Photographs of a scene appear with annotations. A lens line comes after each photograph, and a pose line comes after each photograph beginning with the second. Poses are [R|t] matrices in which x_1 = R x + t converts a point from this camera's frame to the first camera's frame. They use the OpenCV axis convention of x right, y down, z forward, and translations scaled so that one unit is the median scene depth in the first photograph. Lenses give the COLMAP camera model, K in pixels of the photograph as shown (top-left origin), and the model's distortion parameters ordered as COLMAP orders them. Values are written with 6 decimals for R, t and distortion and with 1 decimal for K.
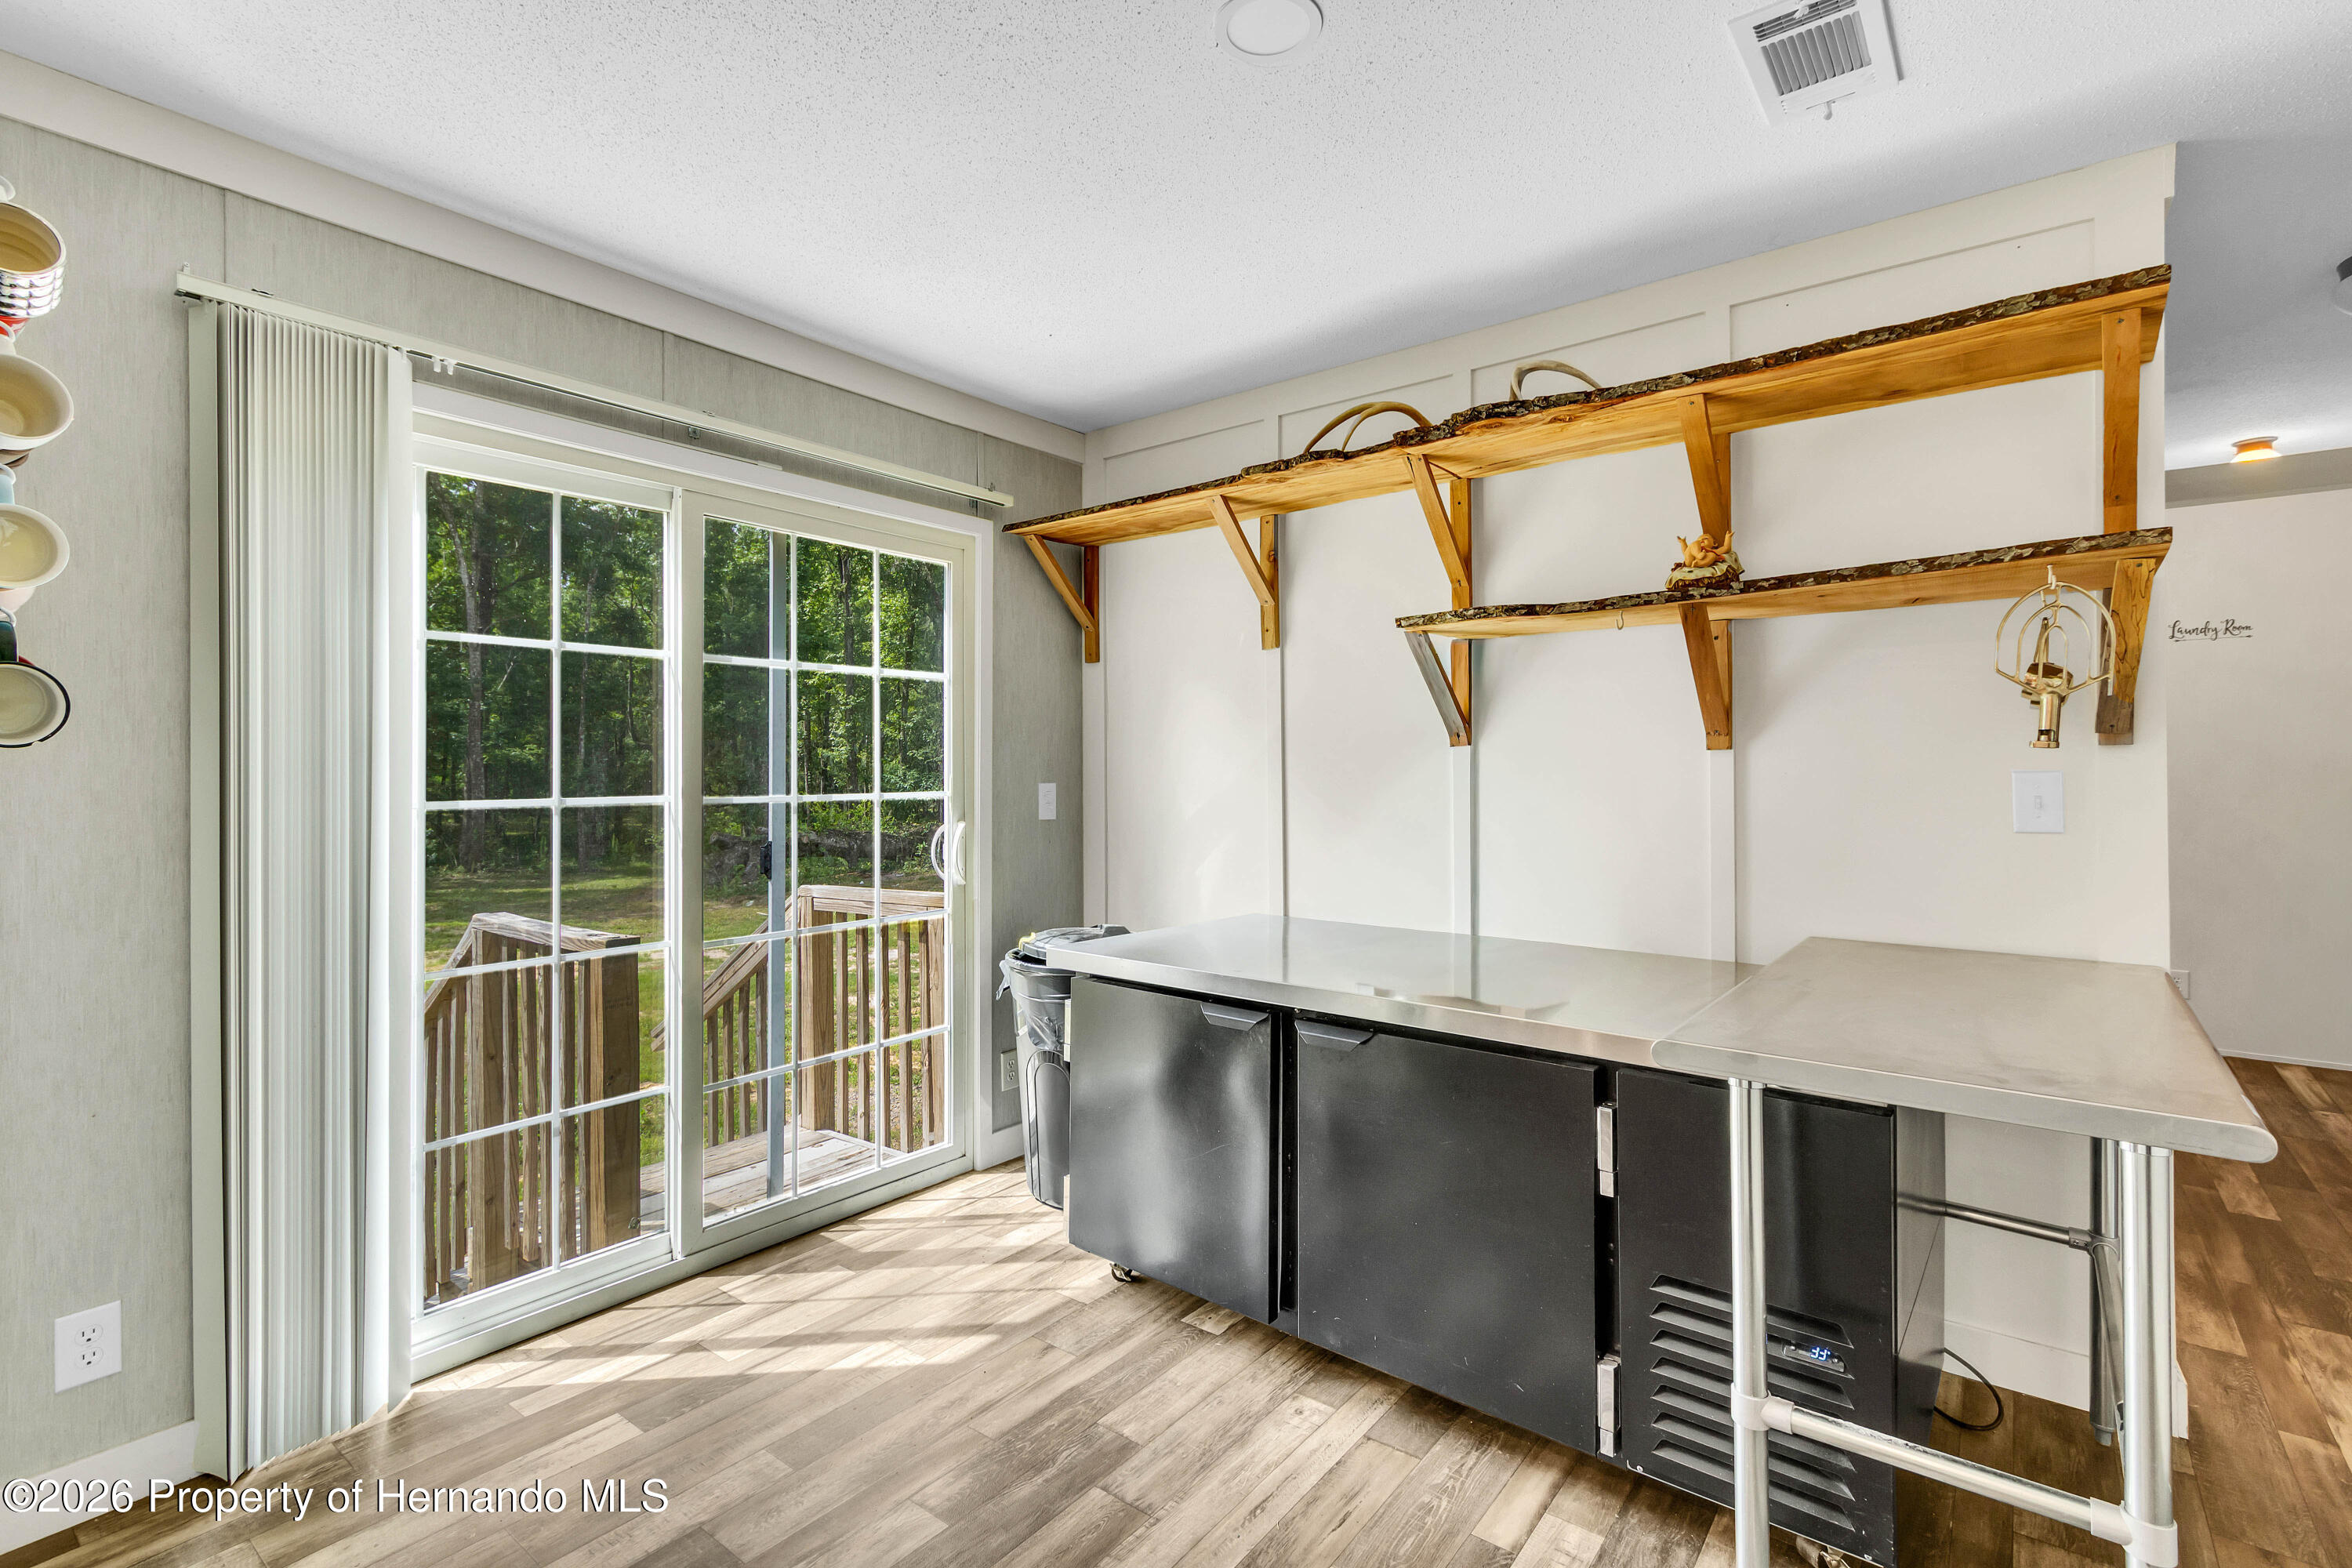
lens RADIAL K [[1105.2, 0, 1172.6], [0, 1105.2, 776.2], [0, 0, 1]] dist [0.007913, -0.001748]
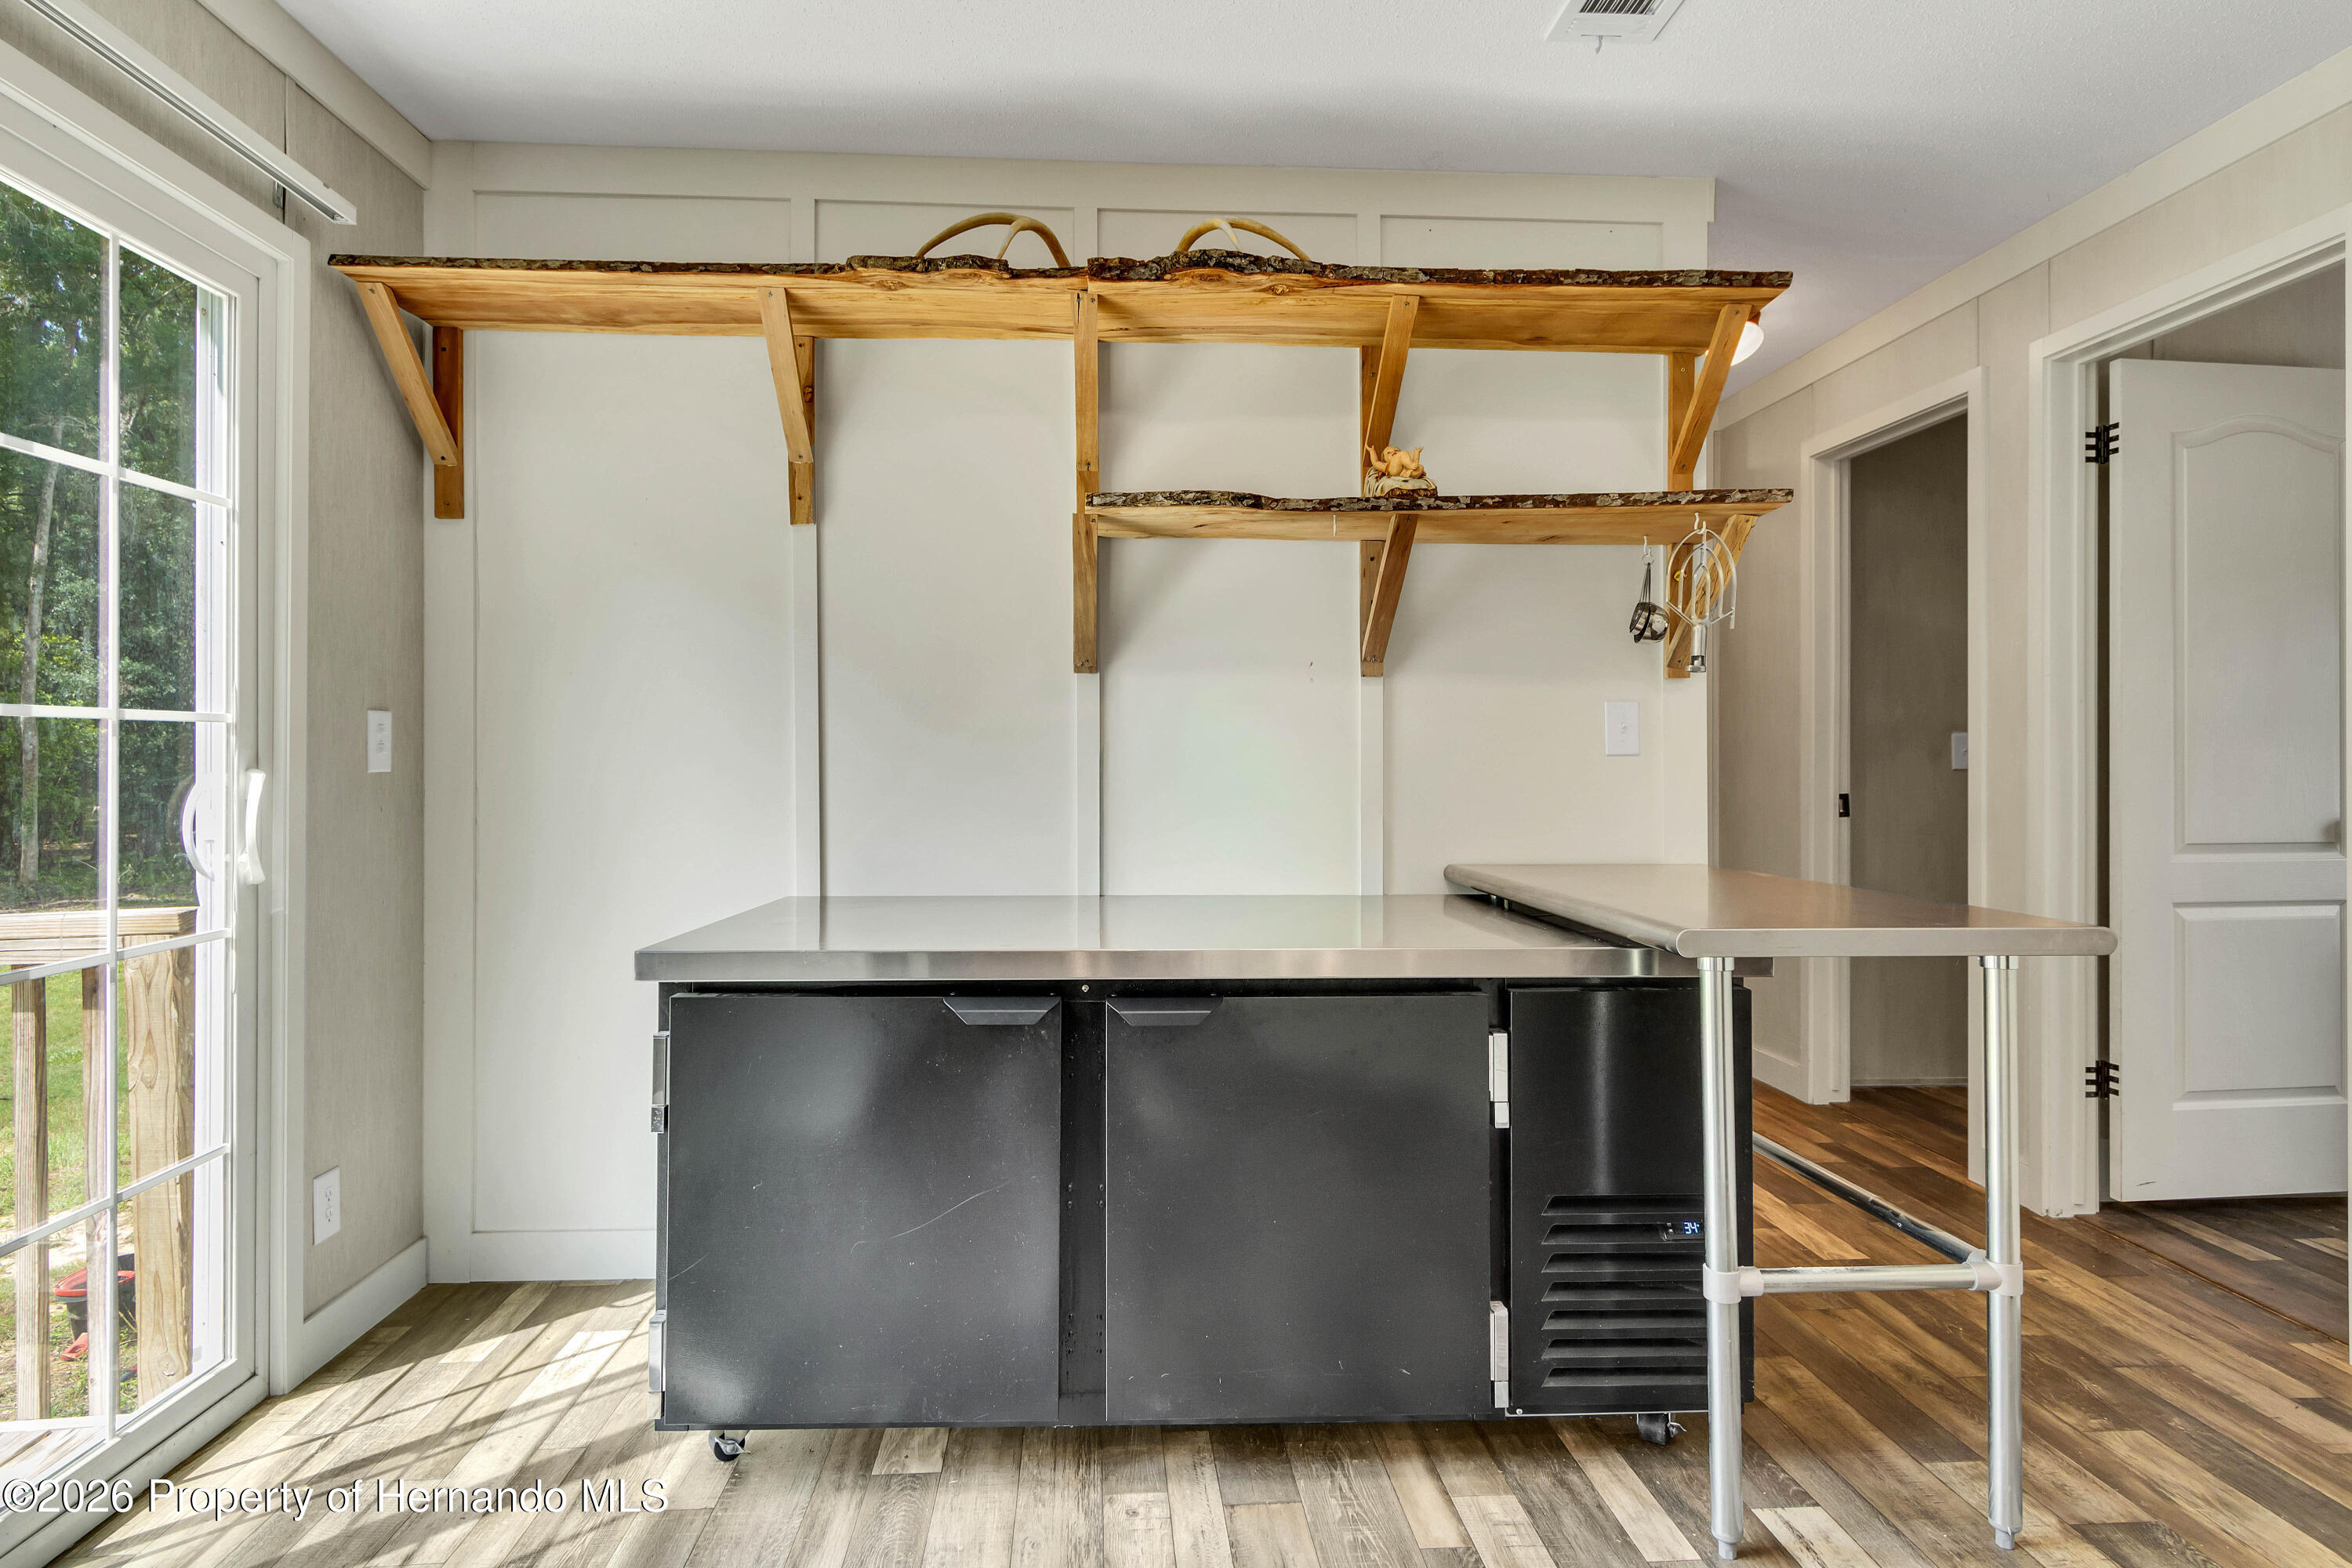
lens RADIAL K [[1348.0, 0, 1177.1], [0, 1348.0, 776.3], [0, 0, 1]] dist [0.007686, 0.002019]
pose [[0.735846, -0.001359, 0.677148, -0.426341], [0.002680, 0.999996, -0.000906, 0.063434], [-0.677144, 0.002481, 0.735847, 0.263171]]
